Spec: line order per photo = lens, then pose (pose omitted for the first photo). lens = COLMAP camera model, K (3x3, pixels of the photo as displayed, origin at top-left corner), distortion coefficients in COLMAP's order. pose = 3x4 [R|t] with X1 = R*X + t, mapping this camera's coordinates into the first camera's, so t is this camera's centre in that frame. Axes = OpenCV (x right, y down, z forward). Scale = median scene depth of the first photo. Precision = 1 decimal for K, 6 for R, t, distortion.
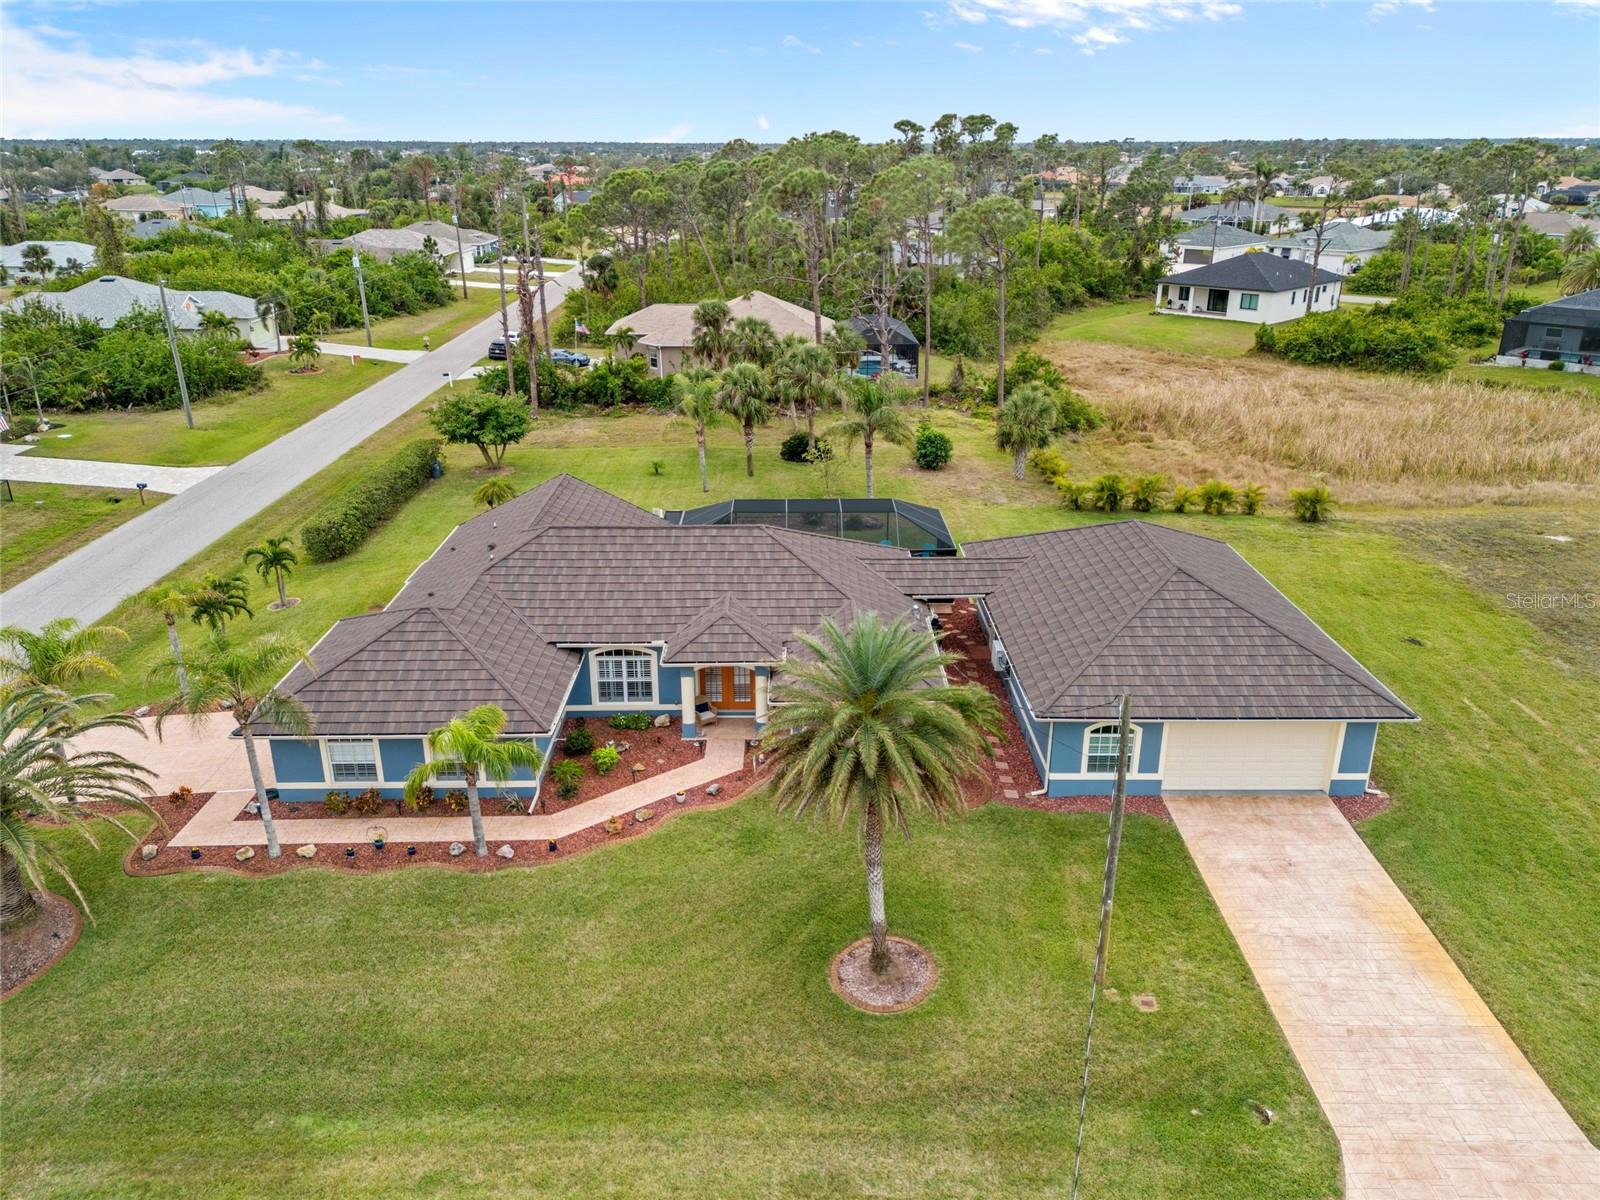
lens RADIAL K [[1186.3, 0, 799.0], [0, 1186.3, 603.6], [0, 0, 1]] dist [0.050948, -0.024950]
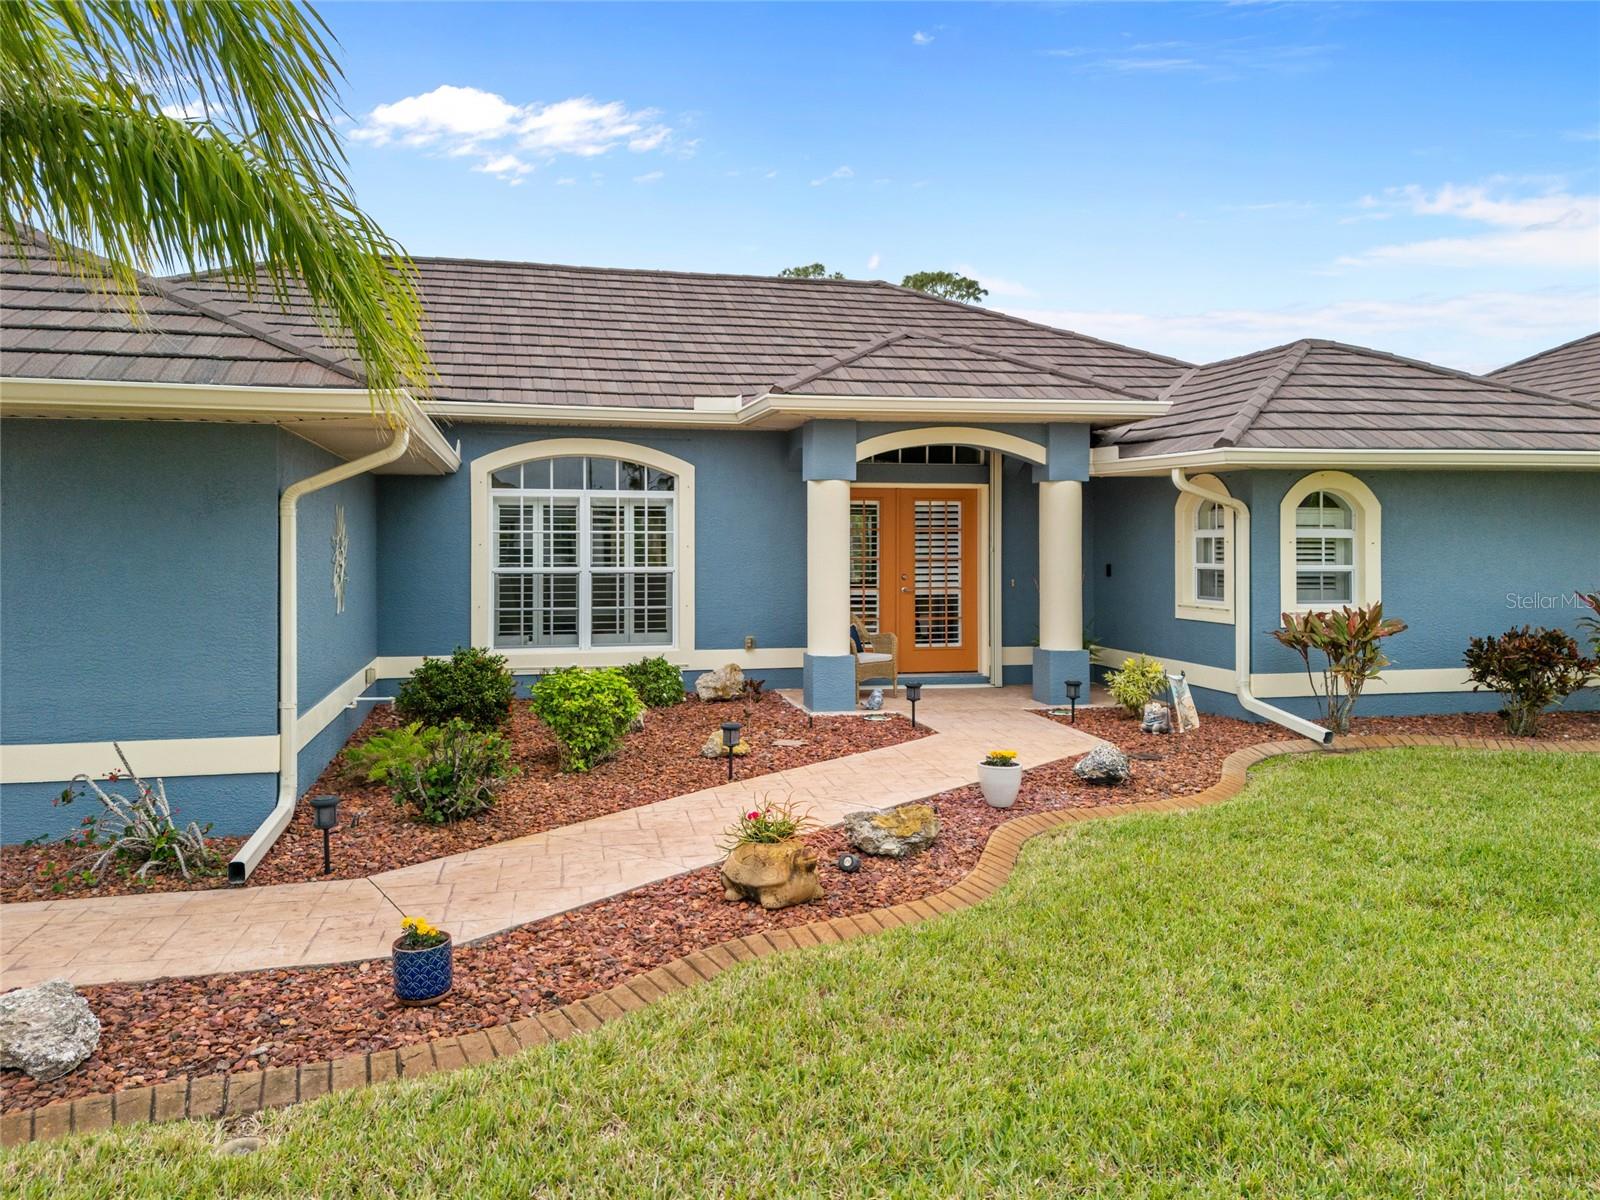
lens RADIAL K [[1192.1, 0, 800.0], [0, 1192.1, 600.0], [0, 0, 1]] dist [0.059554, -0.048333]
pose [[0.974592, -0.005890, 0.223910, -0.181782], [0.078331, 0.945496, -0.316071, 0.196186], [-0.209844, 0.325579, 0.921935, 0.791773]]
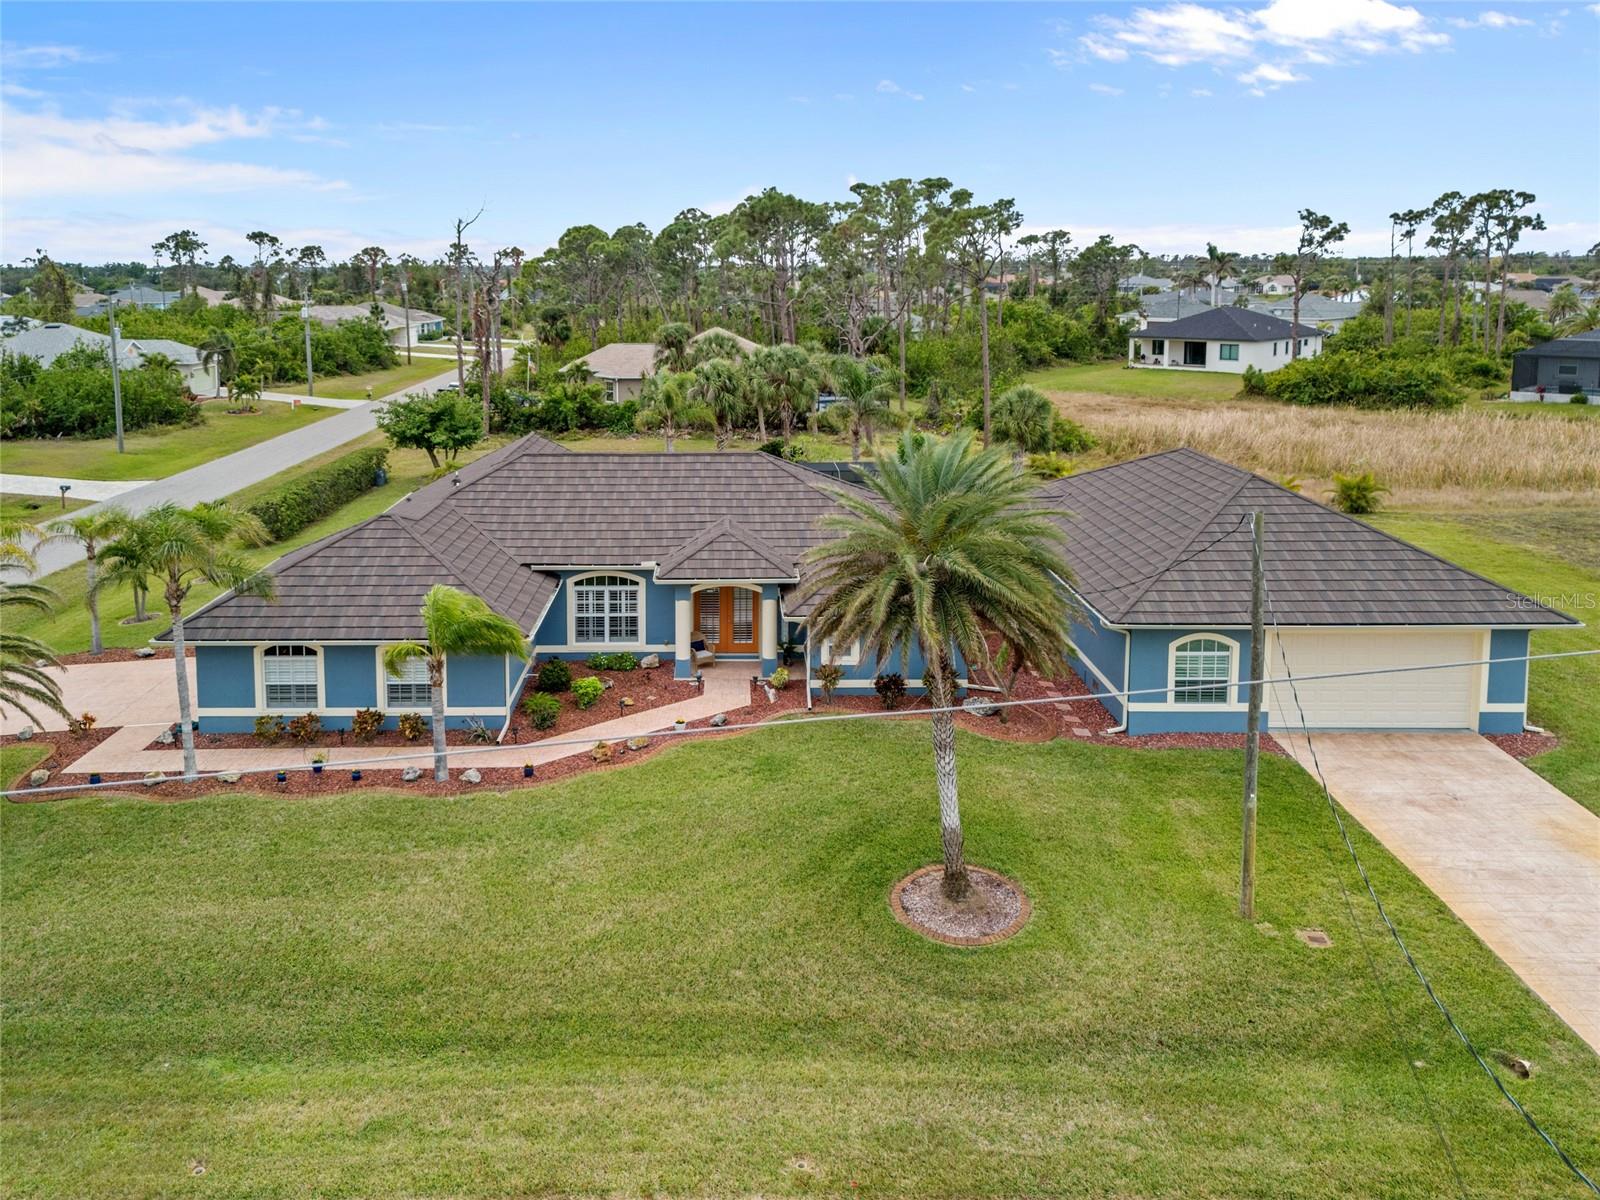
lens RADIAL K [[1253.6, 0, 708.0], [0, 1253.6, 409.5], [0, 0, 1]] dist [0.044045, -0.016064]
pose [[0.999794, 0.002876, -0.020077, -0.062648], [-0.007919, 0.966680, -0.255864, 0.171304], [0.018672, 0.255970, 0.966504, 0.098986]]
